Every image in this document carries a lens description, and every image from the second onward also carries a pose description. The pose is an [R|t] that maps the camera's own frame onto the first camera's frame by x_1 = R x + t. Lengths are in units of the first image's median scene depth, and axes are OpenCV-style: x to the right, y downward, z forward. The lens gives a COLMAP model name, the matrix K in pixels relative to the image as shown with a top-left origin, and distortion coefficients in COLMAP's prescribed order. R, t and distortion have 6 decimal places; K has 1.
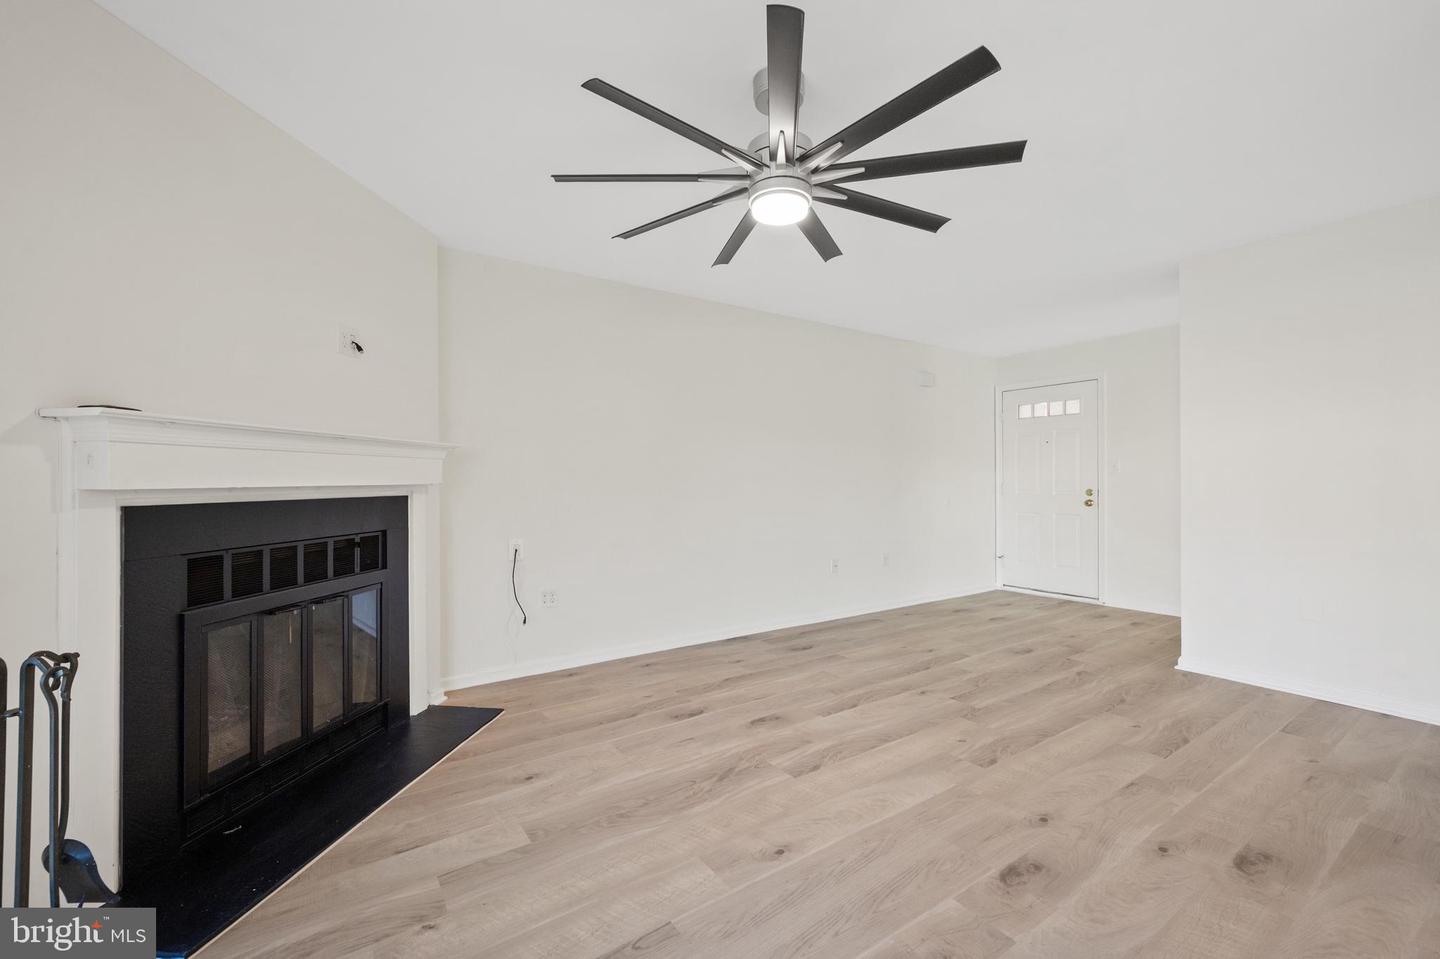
lens RADIAL K [[594.3, 0, 720.0], [0, 594.3, 479.5], [0, 0, 1]] dist [0.001397, 0.000046]
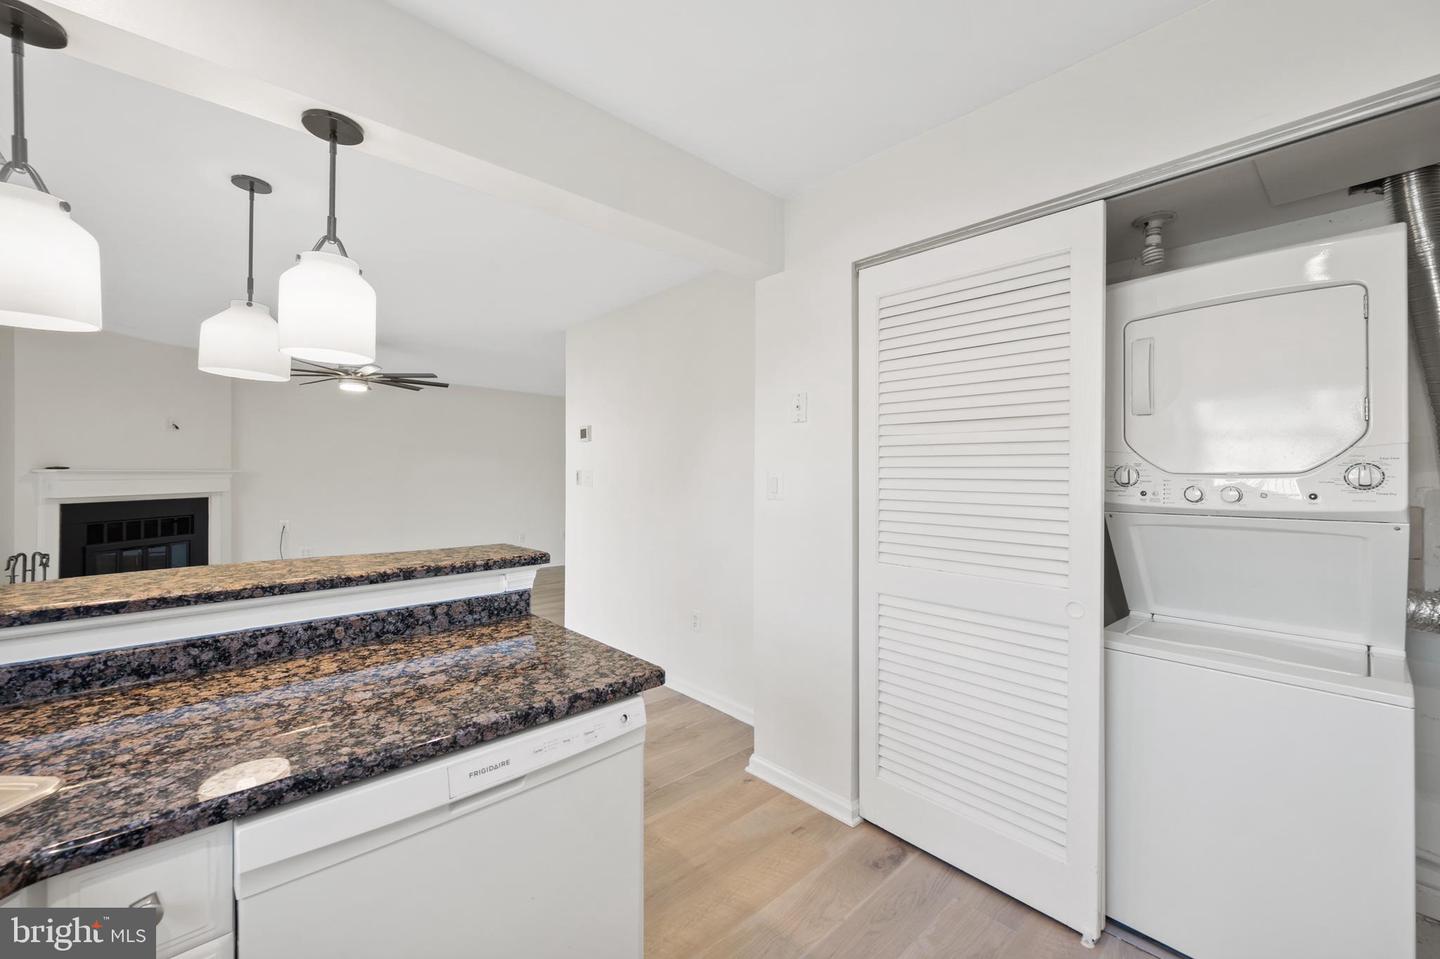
lens RADIAL K [[566.0, 0, 714.6], [0, 566.0, 472.6], [0, 0, 1]] dist [0.002205, 0.000590]
pose [[0.989803, 0.005712, 0.142325, 1.058702], [-0.005283, 0.999980, -0.003392, -0.070703], [-0.142342, 0.002605, 0.989814, -1.341767]]
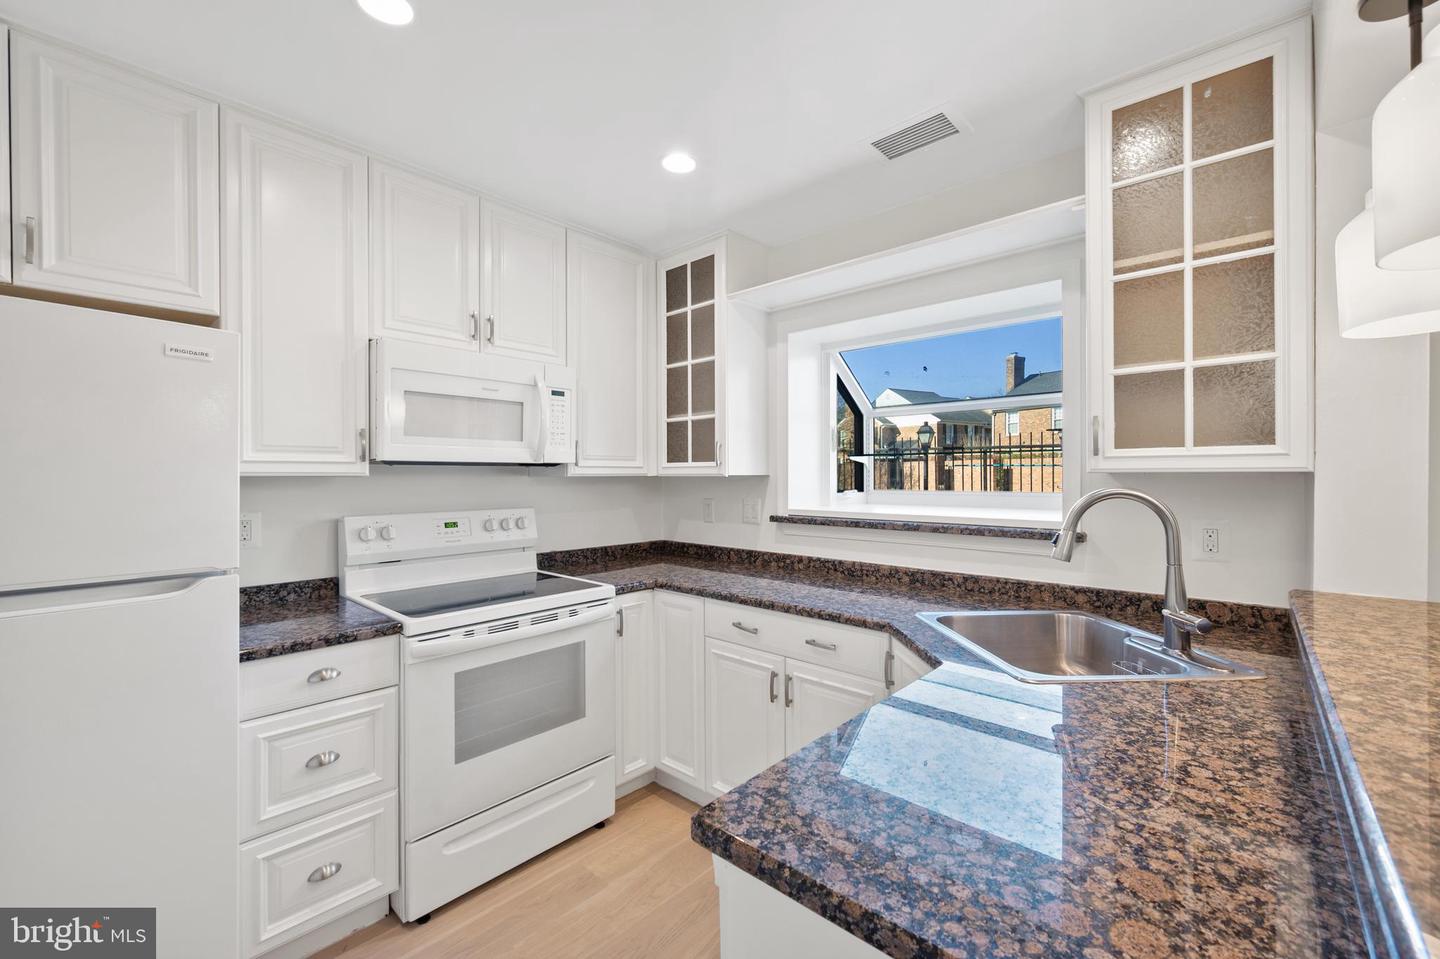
lens RADIAL K [[591.9, 0, 717.3], [0, 591.9, 473.0], [0, 0, 1]] dist [0.002337, 0.000491]
pose [[-0.973399, 0.006008, -0.229037, 1.146762], [0.006602, 0.999977, -0.001827, -0.090505], [0.229021, -0.003291, -0.973416, -0.531471]]
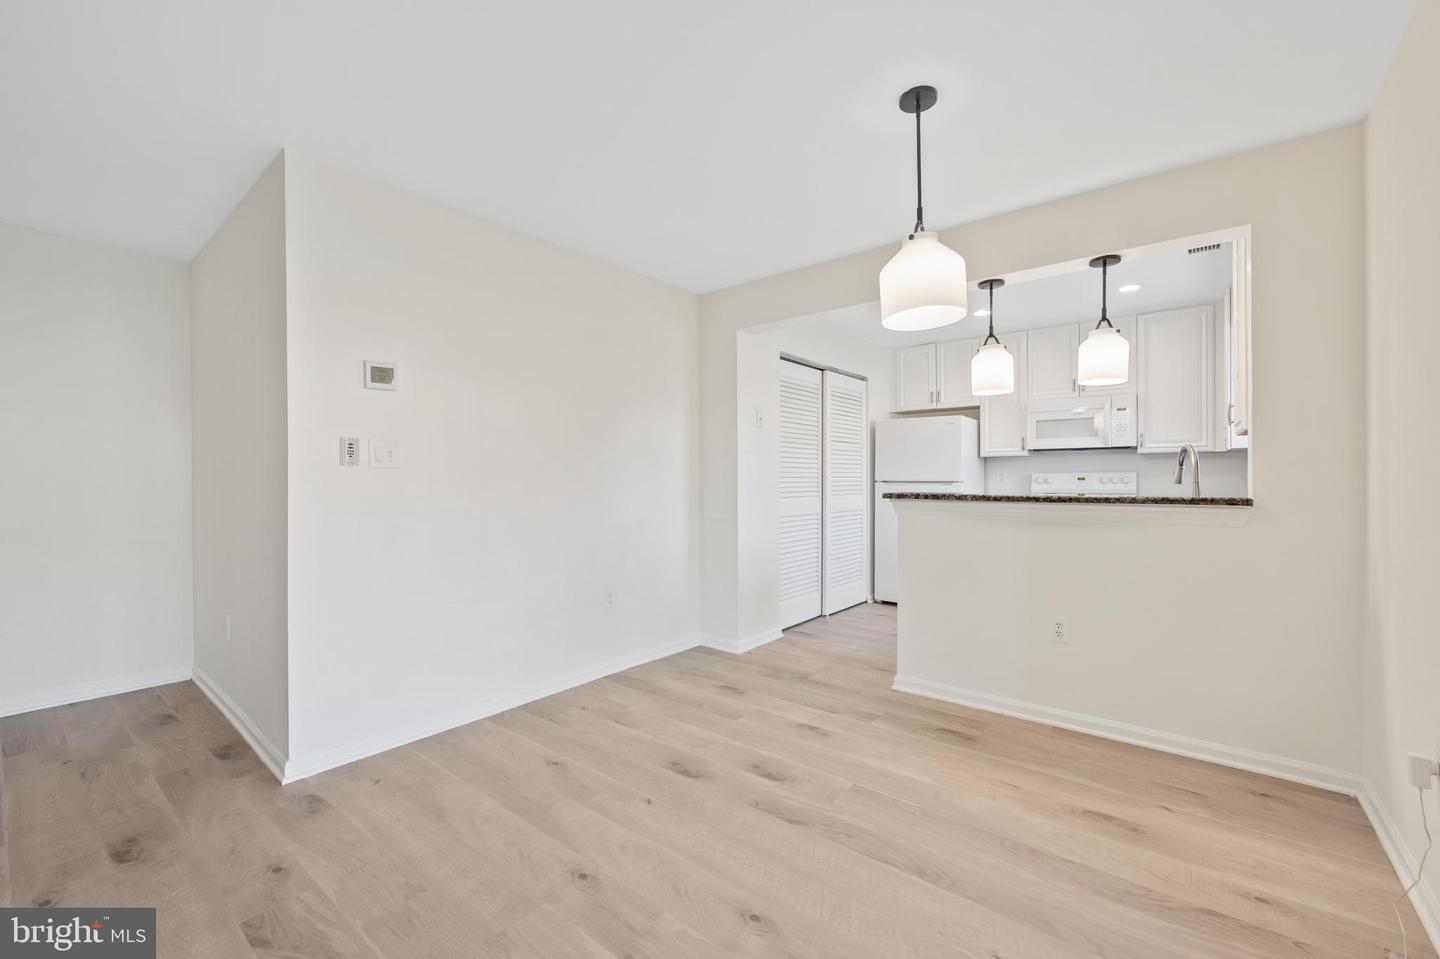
lens RADIAL K [[594.3, 0, 720.0], [0, 594.3, 479.5], [0, 0, 1]] dist [0.001397, 0.000046]
pose [[-0.288923, 0.005712, 0.957335, -0.311843], [0.004793, 0.999978, -0.004520, -0.000572], [-0.957340, 0.003283, -0.288944, 0.228330]]
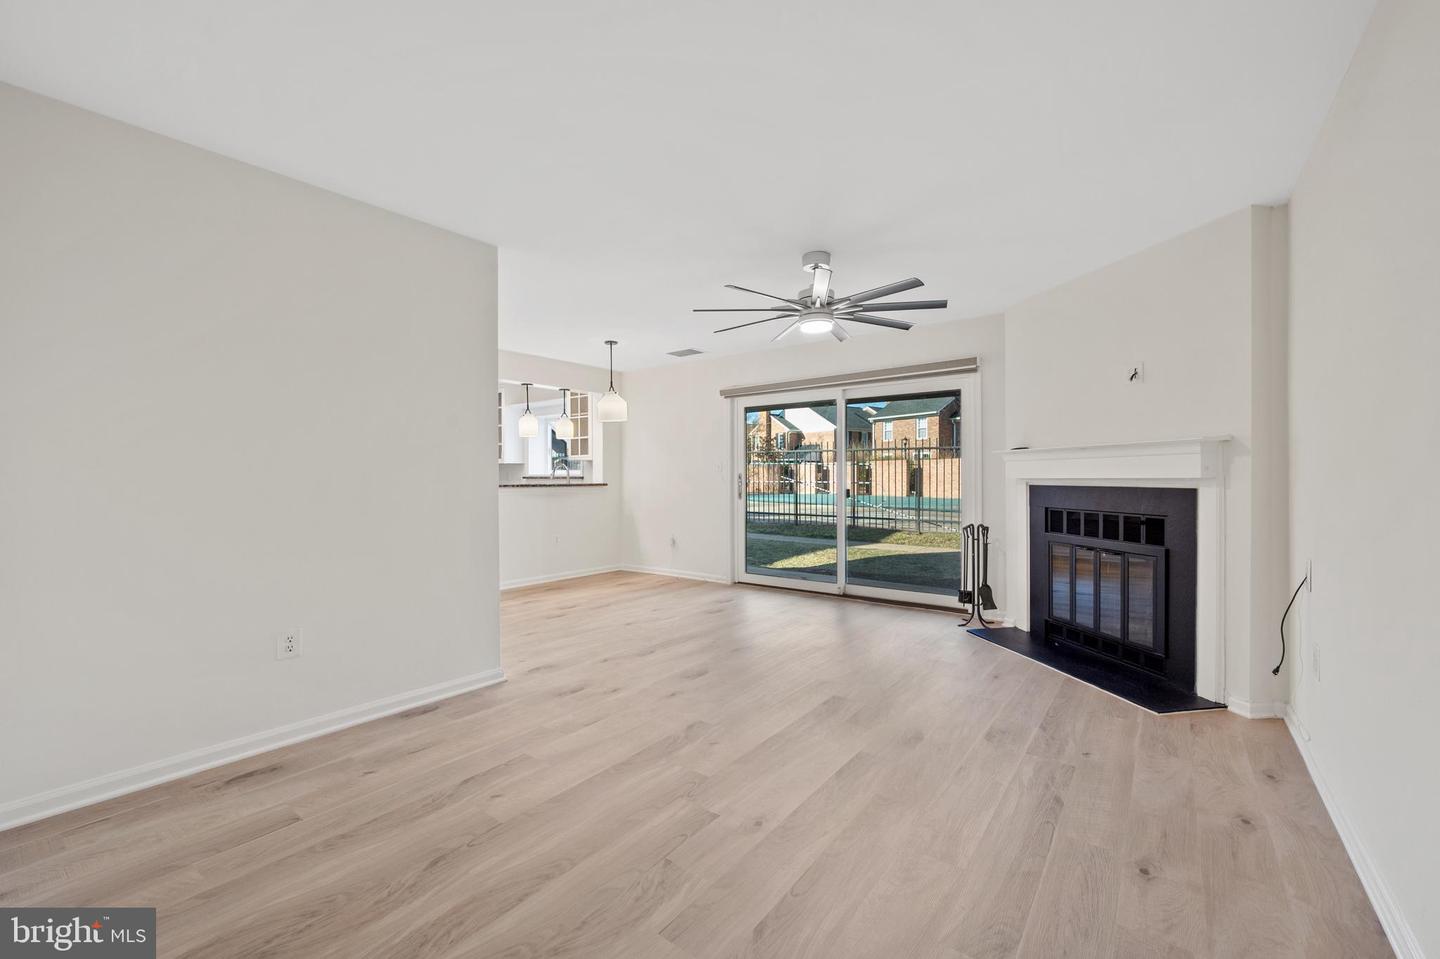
lens RADIAL K [[589.6, 0, 718.5], [0, 589.6, 477.7], [0, 0, 1]] dist [-0.001352, 0.000001]
pose [[-0.948932, 0.007520, -0.315390, 0.776562], [0.007002, 0.999972, 0.002775, -0.001690], [0.315402, 0.000425, -0.948958, 2.131391]]
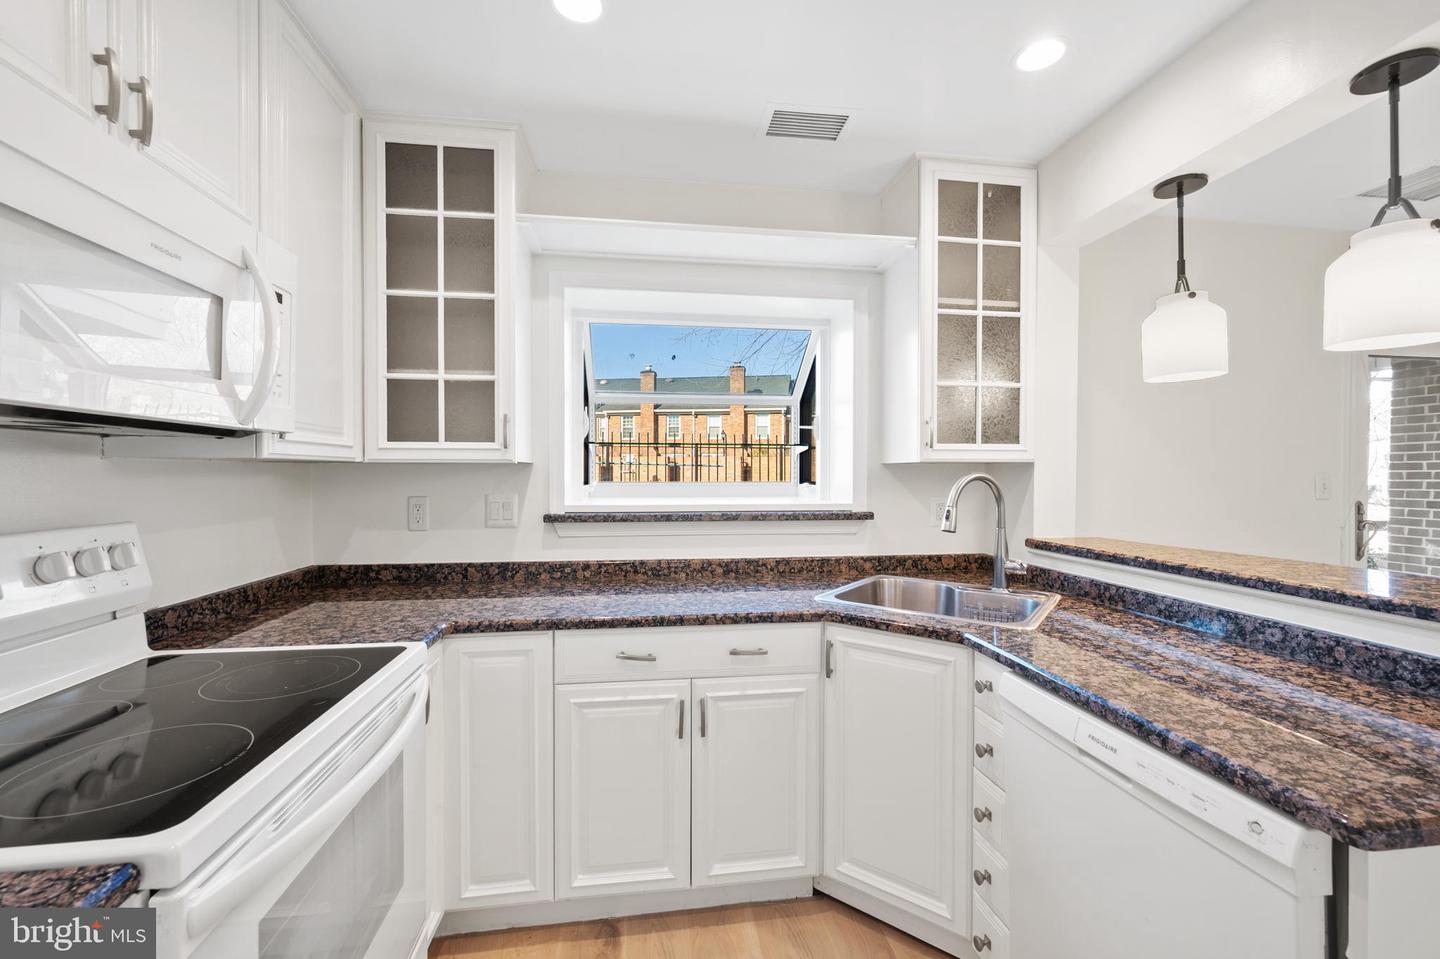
lens RADIAL K [[589.6, 0, 718.5], [0, 589.6, 477.7], [0, 0, 1]] dist [-0.001352, 0.000001]
pose [[-0.439271, 0.011406, -0.898282, 1.481360], [-0.000131, 0.999919, 0.012761, -0.076472], [0.898355, 0.005723, -0.439233, -1.010223]]
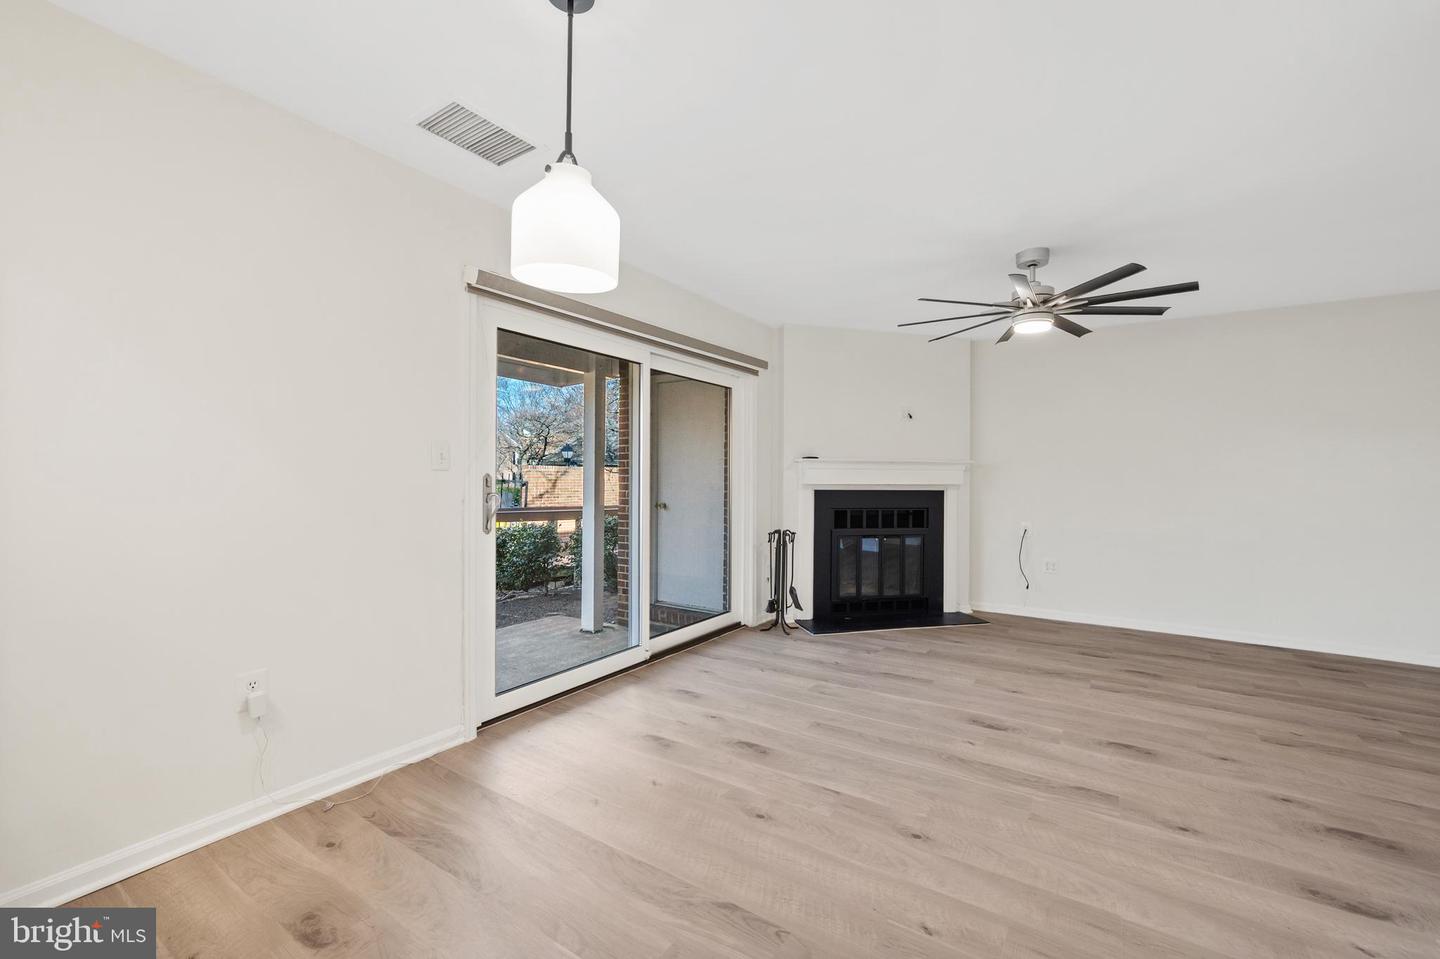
lens RADIAL K [[594.3, 0, 720.0], [0, 594.3, 479.5], [0, 0, 1]] dist [0.001397, 0.000046]
pose [[0.374548, 0.007301, -0.927179, 1.108250], [-0.007759, 0.999959, 0.004740, -0.012134], [0.927175, 0.005418, 0.374589, -0.388086]]
